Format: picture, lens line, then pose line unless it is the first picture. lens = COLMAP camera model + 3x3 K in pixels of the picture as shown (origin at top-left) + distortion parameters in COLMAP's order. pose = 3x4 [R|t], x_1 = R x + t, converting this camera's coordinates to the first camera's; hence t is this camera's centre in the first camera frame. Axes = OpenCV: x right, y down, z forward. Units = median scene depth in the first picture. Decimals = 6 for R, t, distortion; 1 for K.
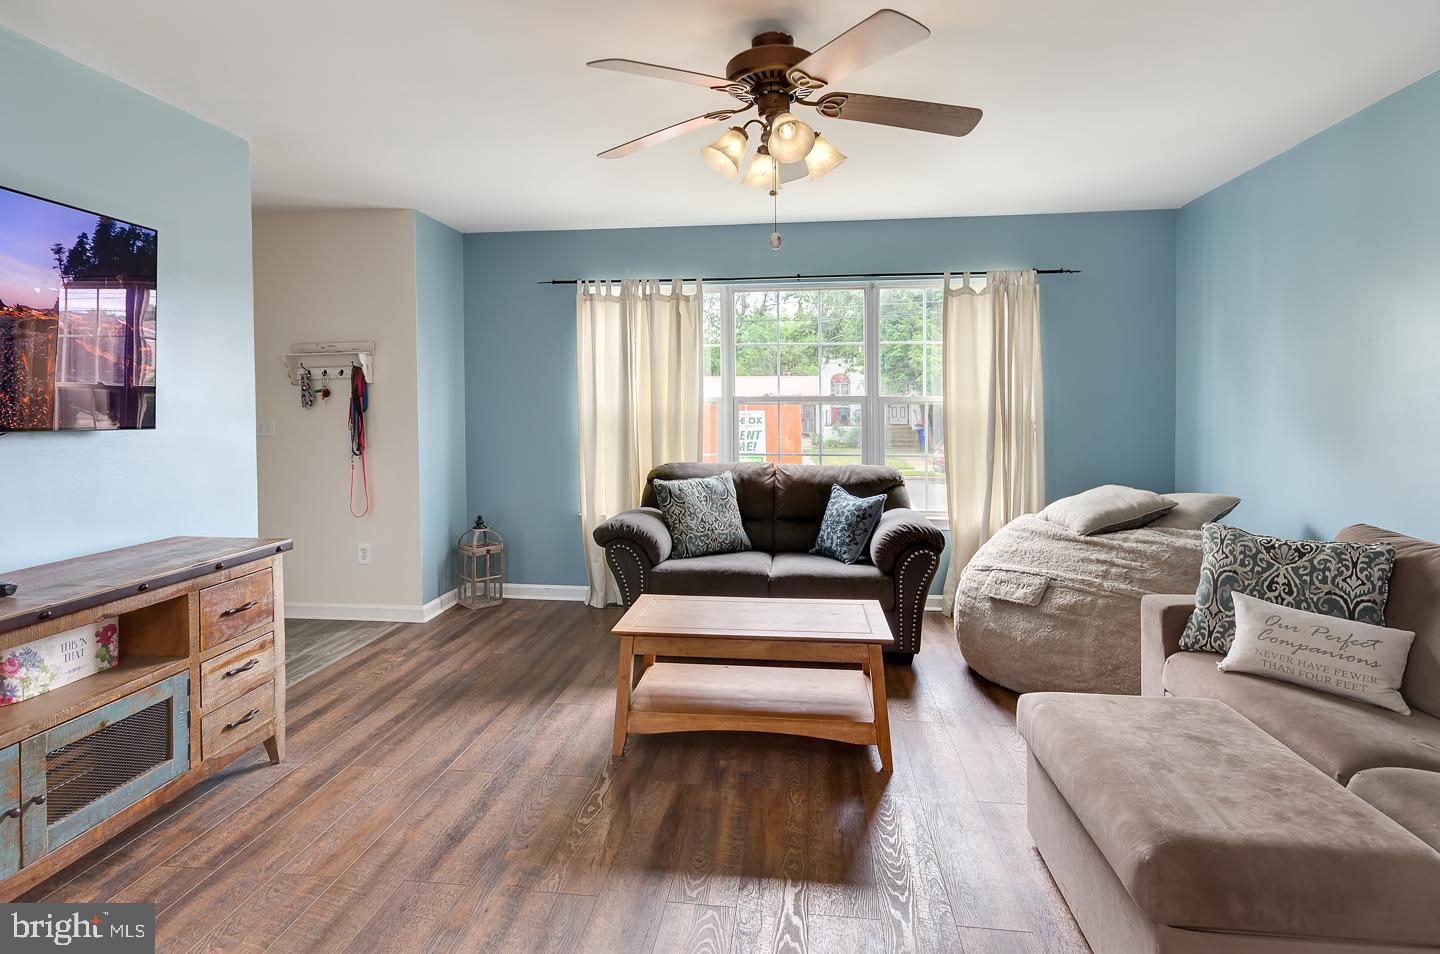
lens RADIAL K [[771.3, 0, 739.9], [0, 771.3, 405.2], [0, 0, 1]] dist [-0.000377, -0.001681]
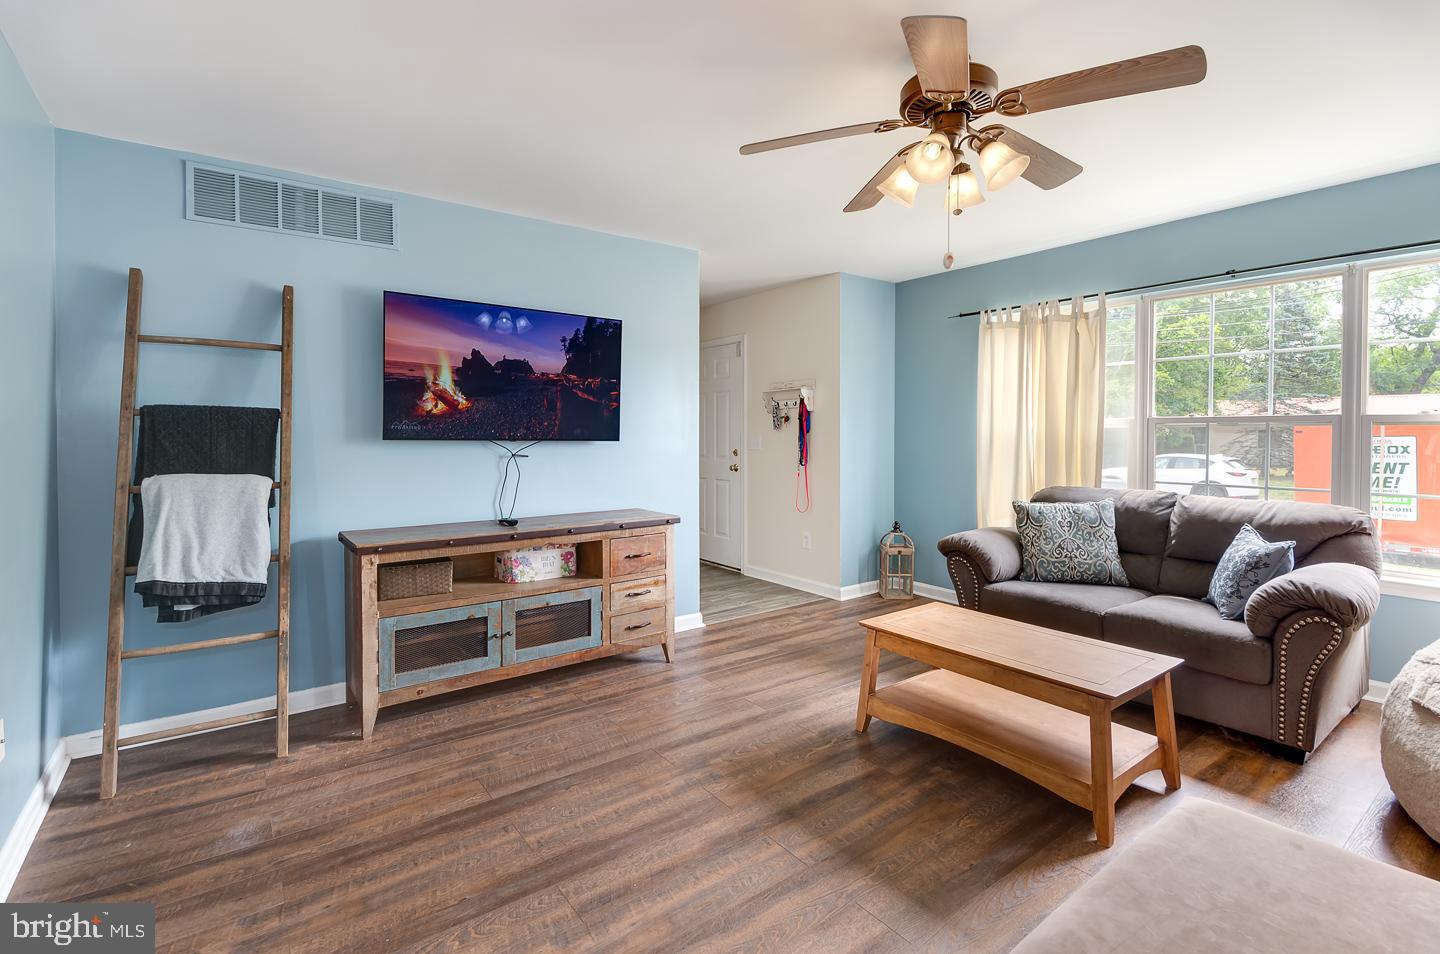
lens RADIAL K [[693.6, 0, 728.3], [0, 693.6, 436.1], [0, 0, 1]] dist [-0.009287, -0.001788]
pose [[0.673584, 0.006579, -0.739081, 0.347363], [-0.000941, 0.999967, 0.008043, 0.005546], [0.739110, -0.004722, 0.673568, 0.121547]]
